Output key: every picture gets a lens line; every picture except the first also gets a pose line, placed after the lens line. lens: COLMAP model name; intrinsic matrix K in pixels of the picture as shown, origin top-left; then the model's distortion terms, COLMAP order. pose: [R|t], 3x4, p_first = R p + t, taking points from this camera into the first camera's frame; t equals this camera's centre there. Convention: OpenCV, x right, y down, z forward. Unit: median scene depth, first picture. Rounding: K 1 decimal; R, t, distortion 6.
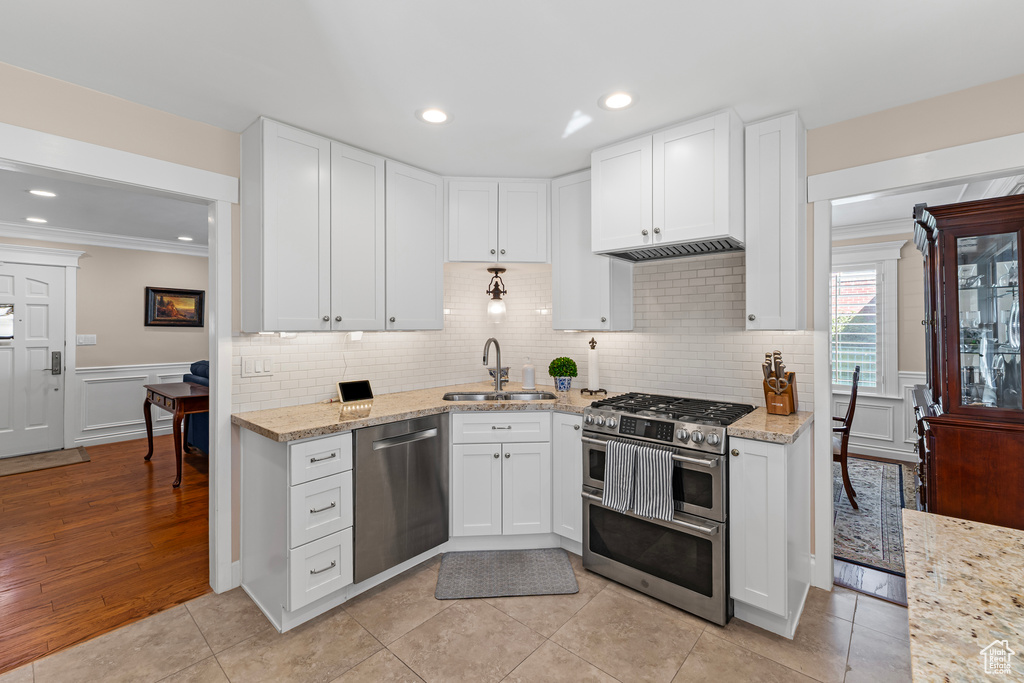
lens RADIAL K [[434.3, 0, 512.0], [0, 434.3, 341.5], [0, 0, 1]] dist [-0.000115, 0.000028]
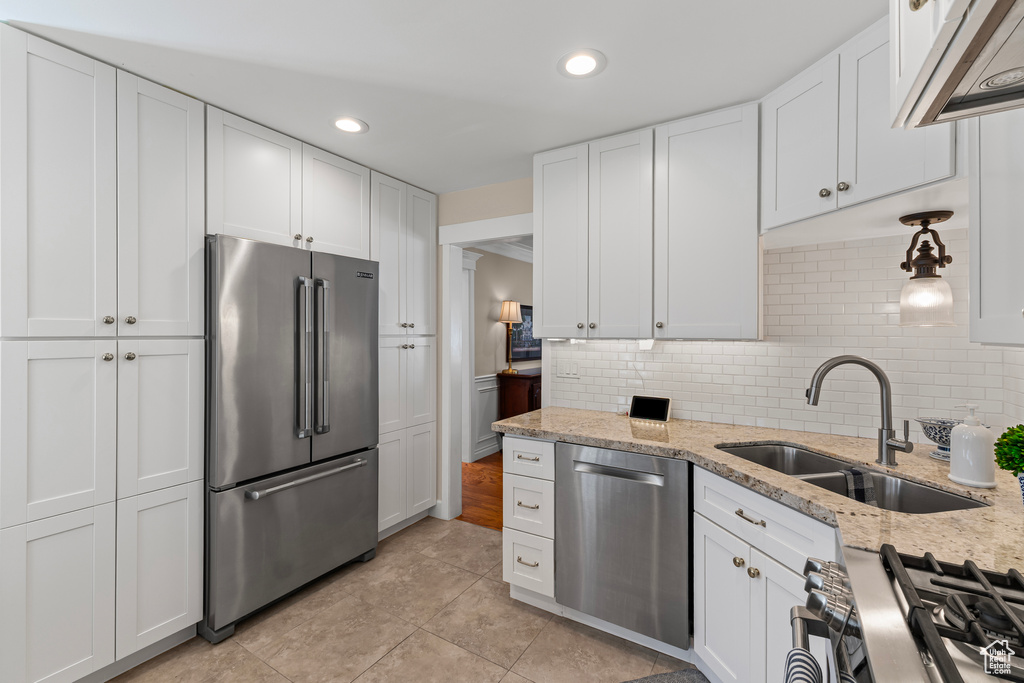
lens RADIAL K [[434.3, 0, 515.4], [0, 434.3, 344.1], [0, 0, 1]] dist [0.000315, -0.000016]
pose [[0.172845, 0.025526, -0.984618, 0.459387], [-0.035534, 0.999175, 0.019666, -0.022223], [0.984308, 0.031588, 0.173609, 0.601638]]
